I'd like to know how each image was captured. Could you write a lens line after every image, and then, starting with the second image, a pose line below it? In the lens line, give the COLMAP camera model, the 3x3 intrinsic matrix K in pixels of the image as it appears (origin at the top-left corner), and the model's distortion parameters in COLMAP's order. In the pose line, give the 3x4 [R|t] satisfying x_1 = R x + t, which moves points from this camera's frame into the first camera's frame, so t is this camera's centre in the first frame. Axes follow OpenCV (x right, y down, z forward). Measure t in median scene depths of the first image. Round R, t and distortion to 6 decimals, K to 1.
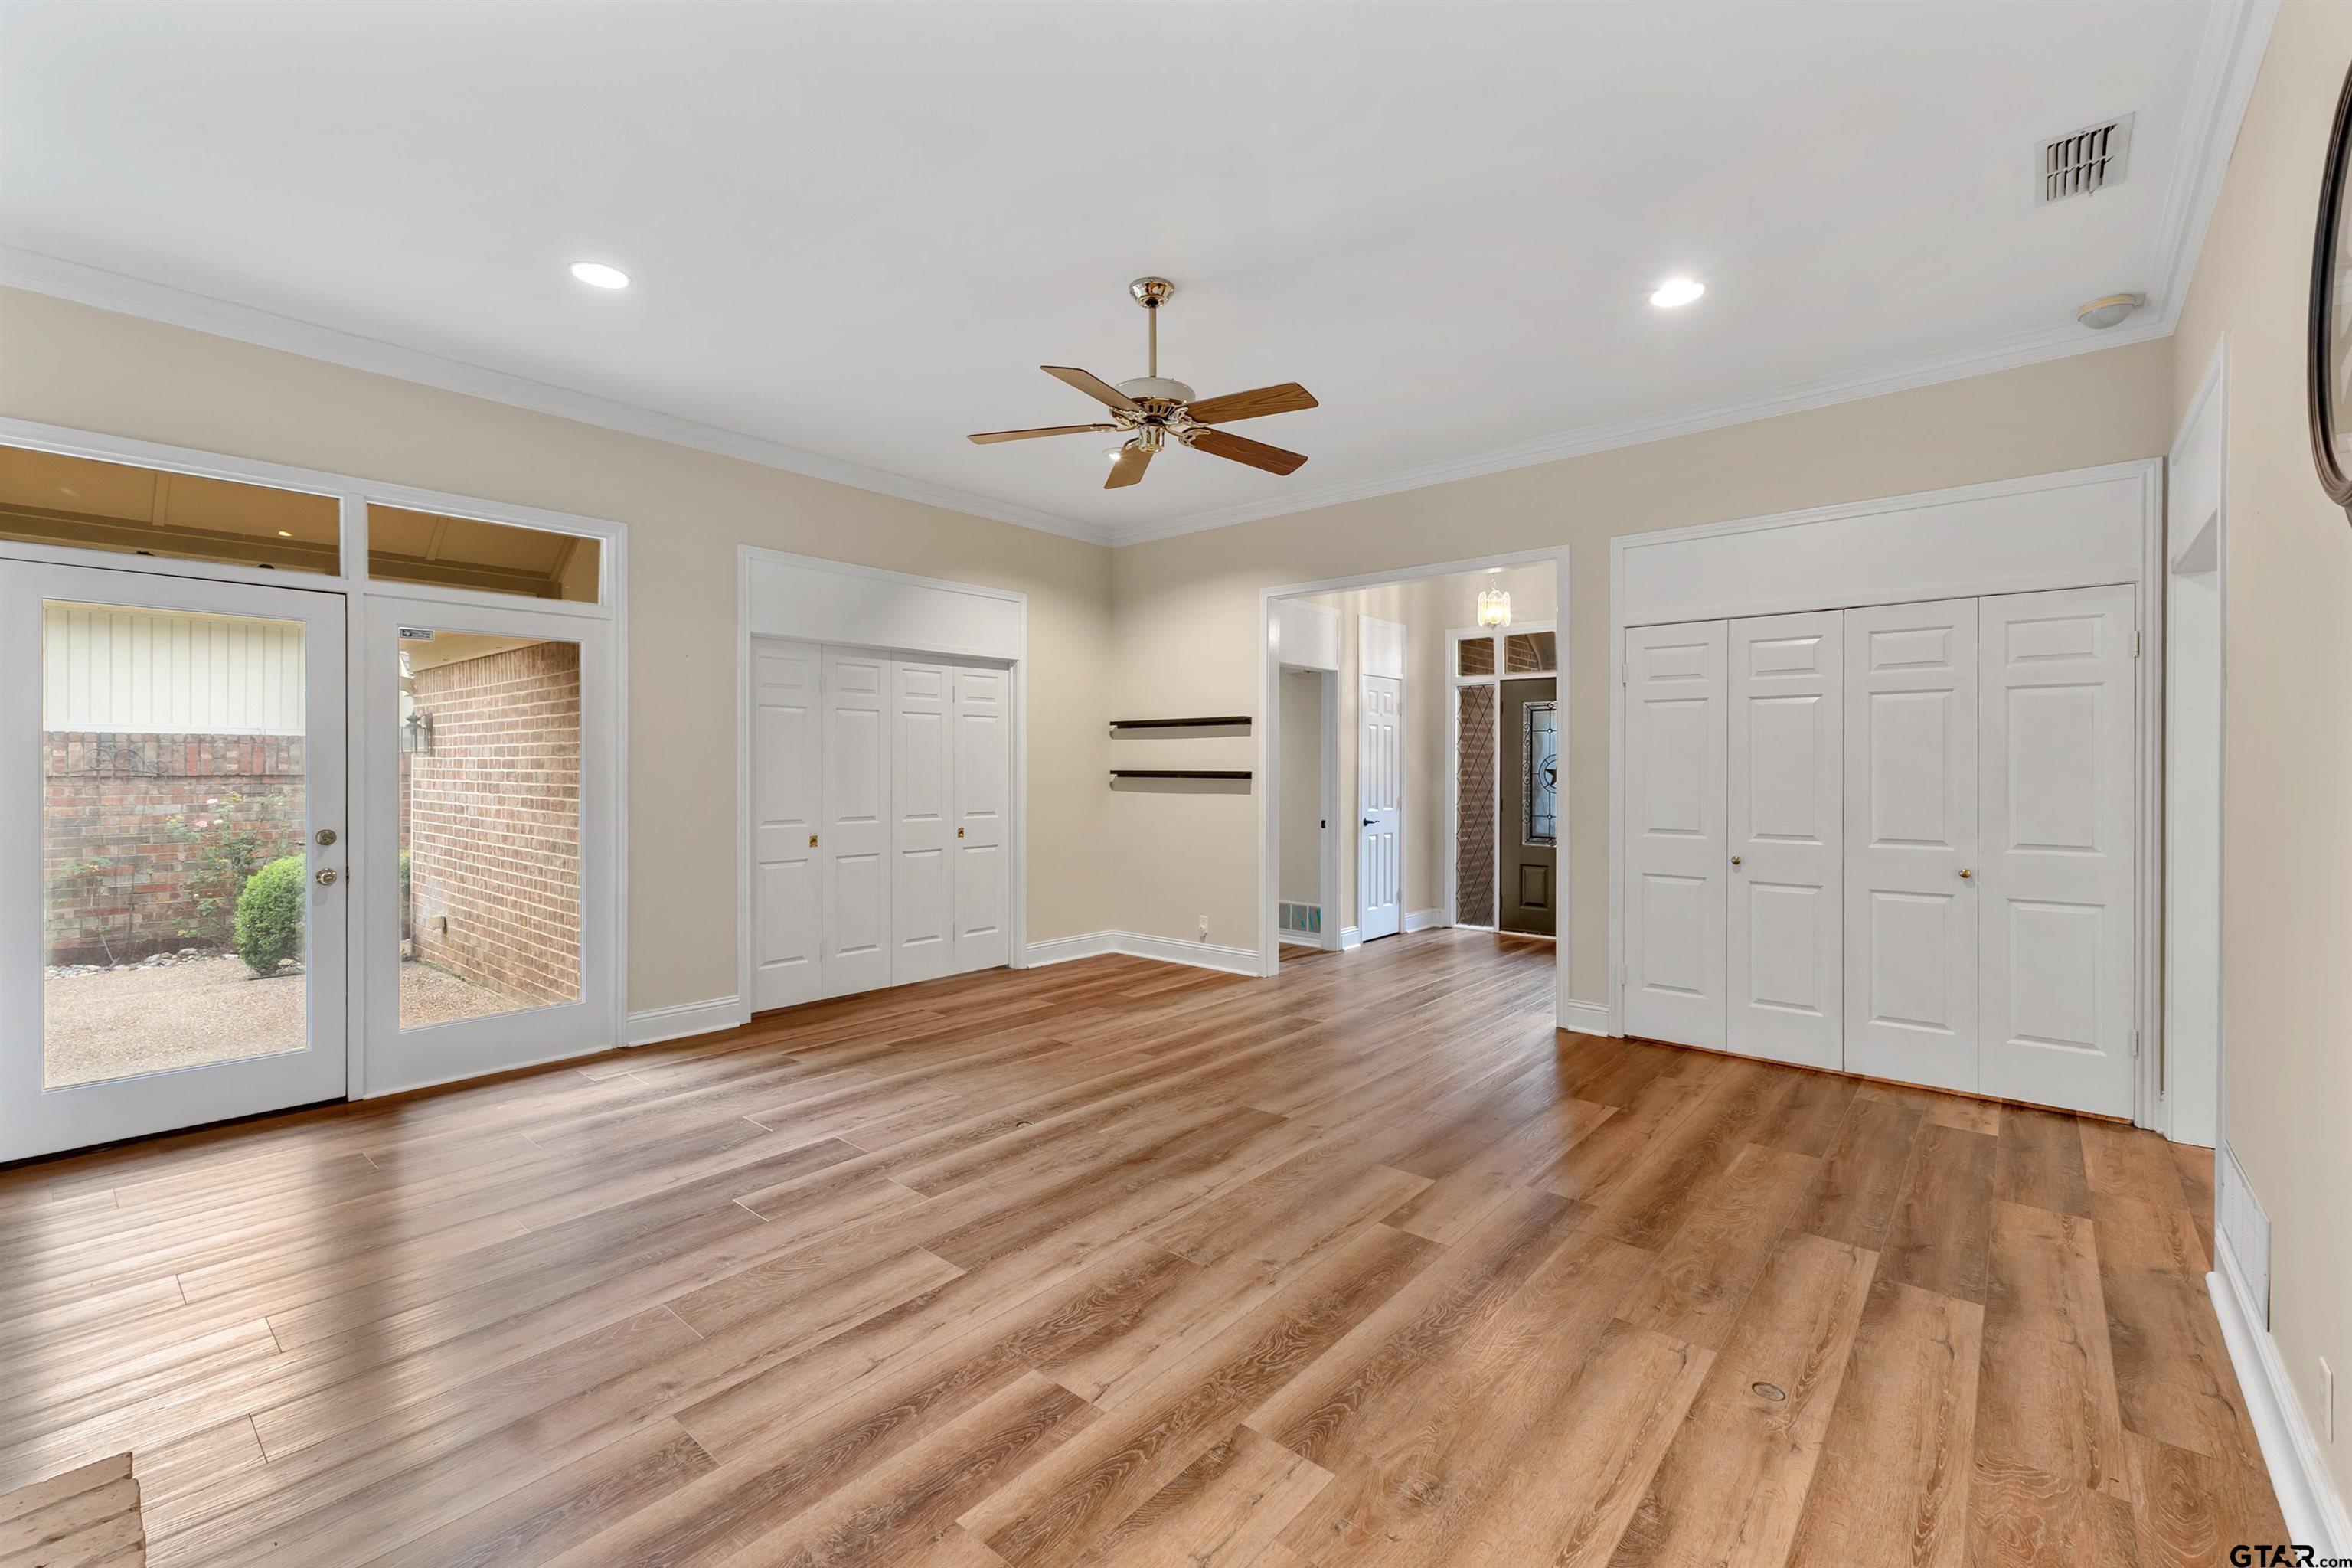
lens RADIAL K [[988.9, 0, 1170.9], [0, 988.9, 781.9], [0, 0, 1]] dist [0.001234, -0.000146]
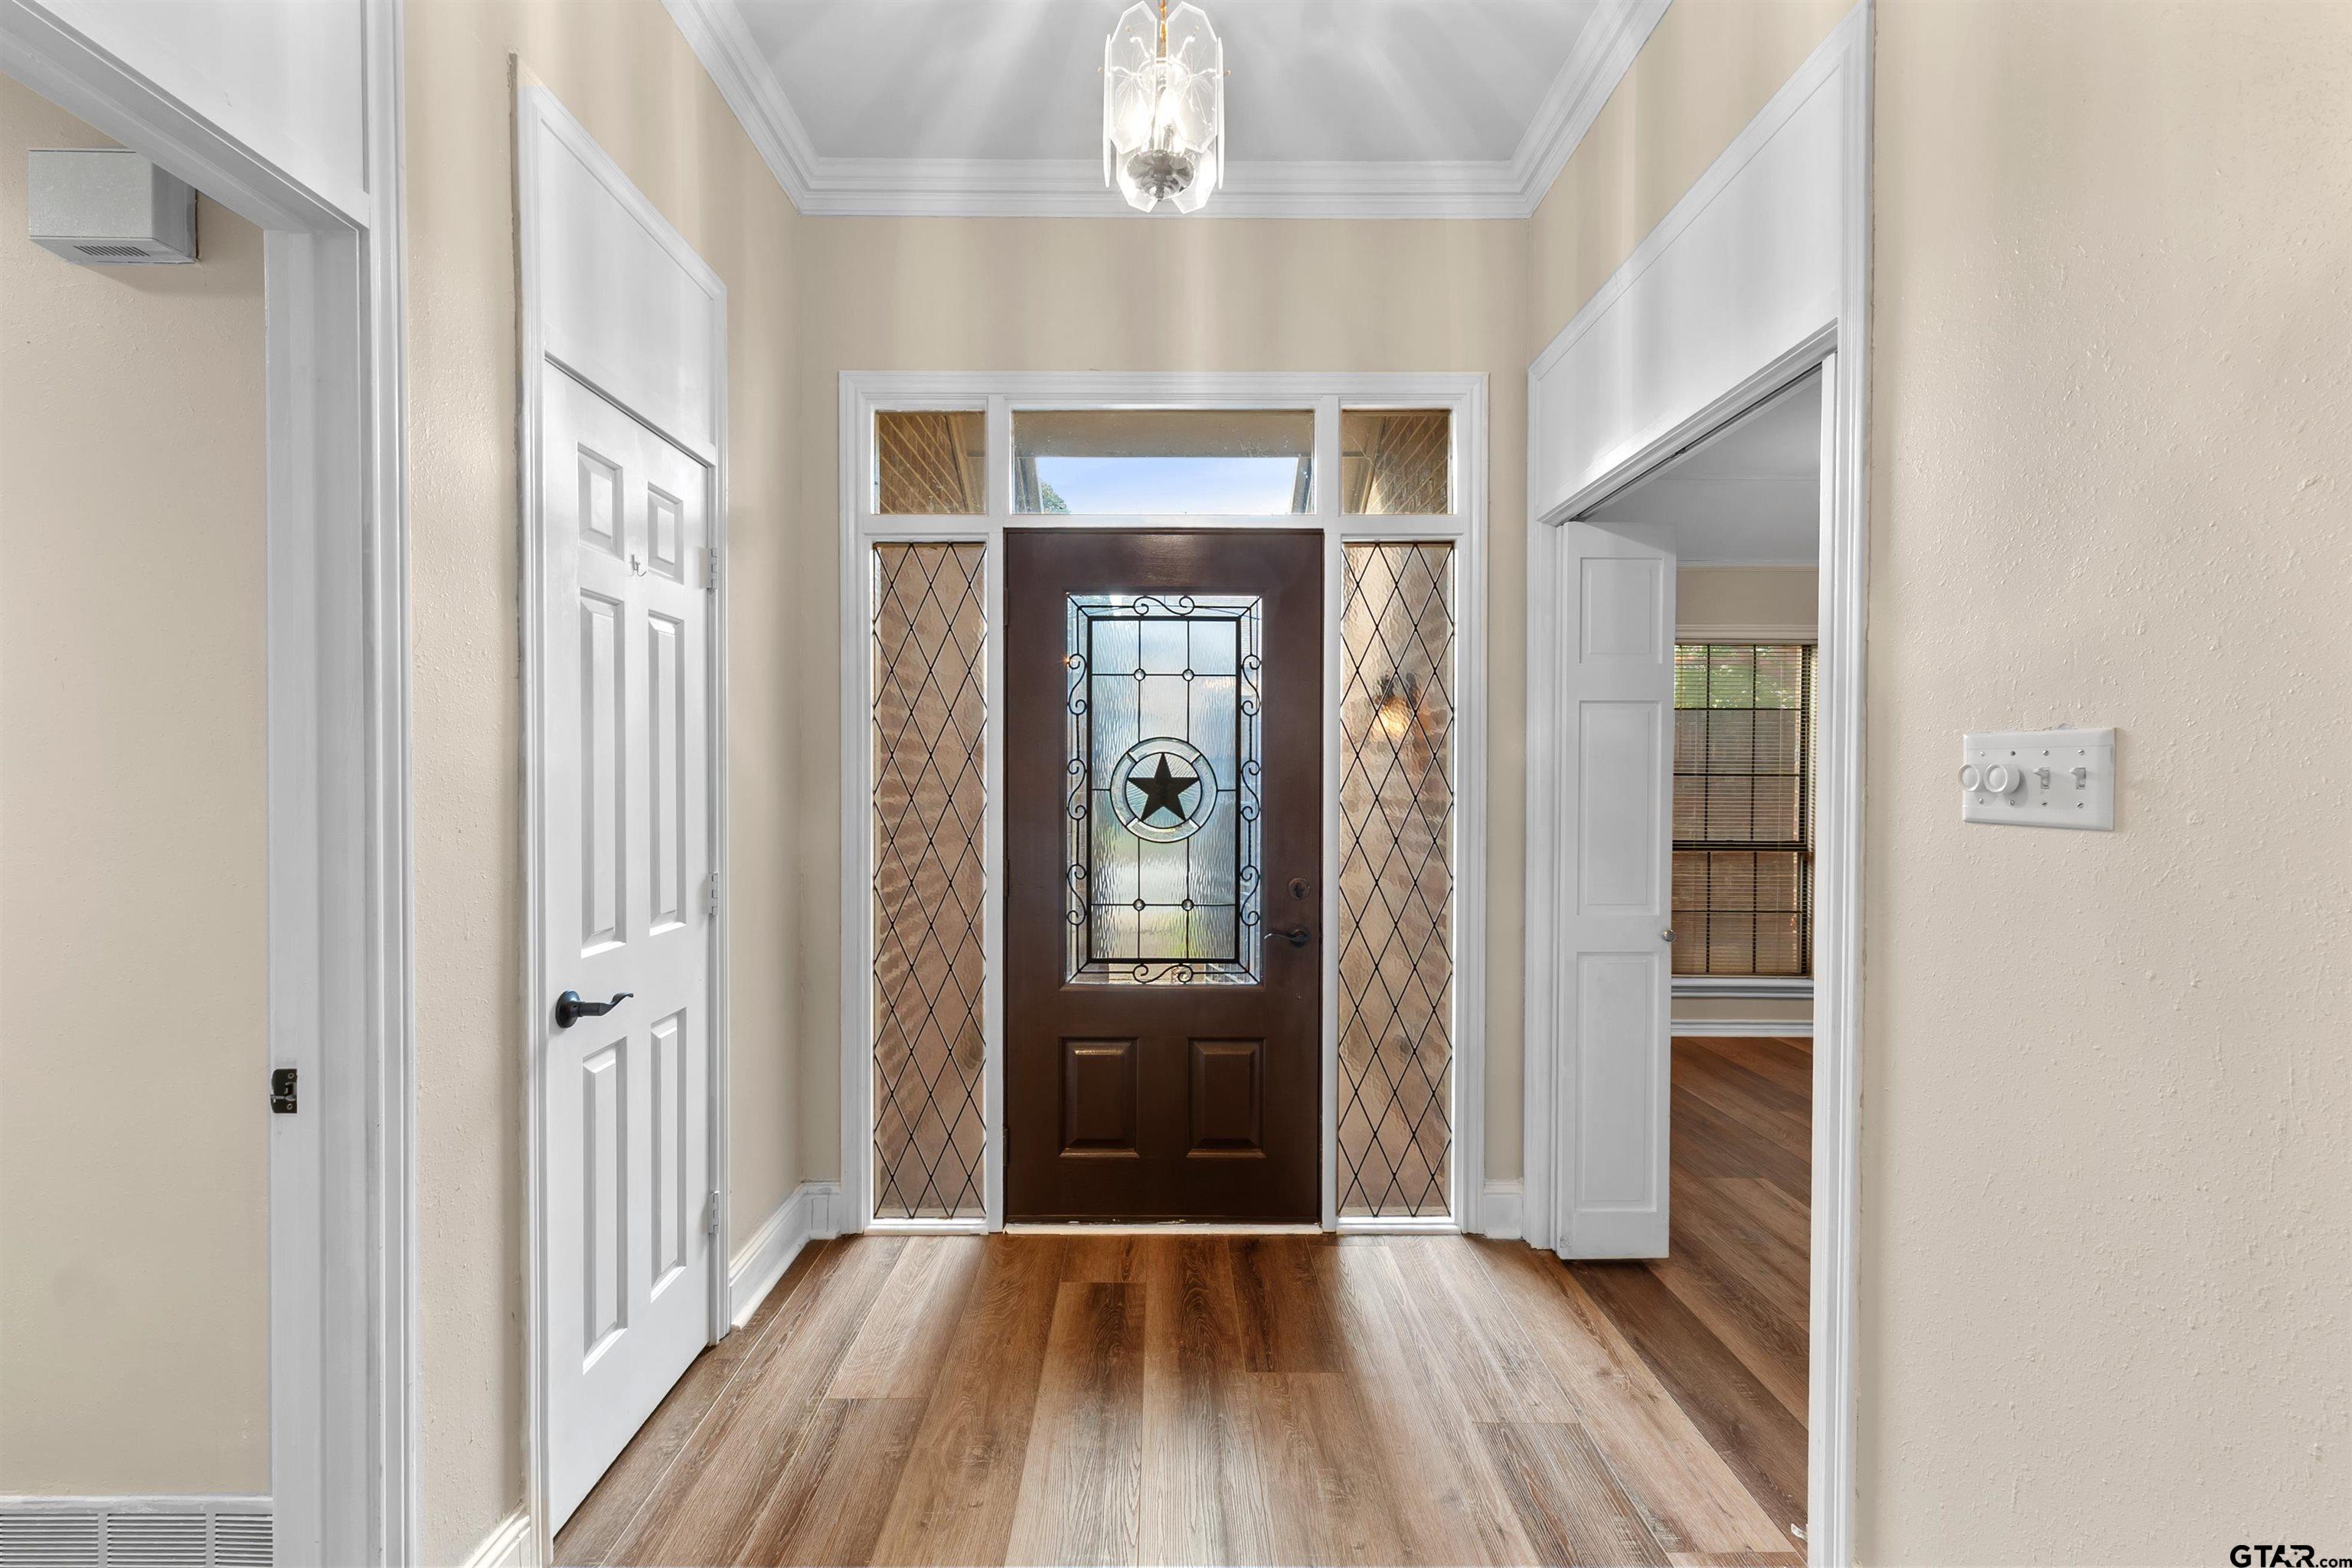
lens RADIAL K [[988.9, 0, 1170.9], [0, 988.9, 781.9], [0, 0, 1]] dist [0.001234, -0.000146]
pose [[0.750148, -0.007310, 0.661229, 0.149377], [0.008473, 0.999963, 0.001442, -0.011324], [-0.661215, 0.004521, 0.750183, 0.727517]]
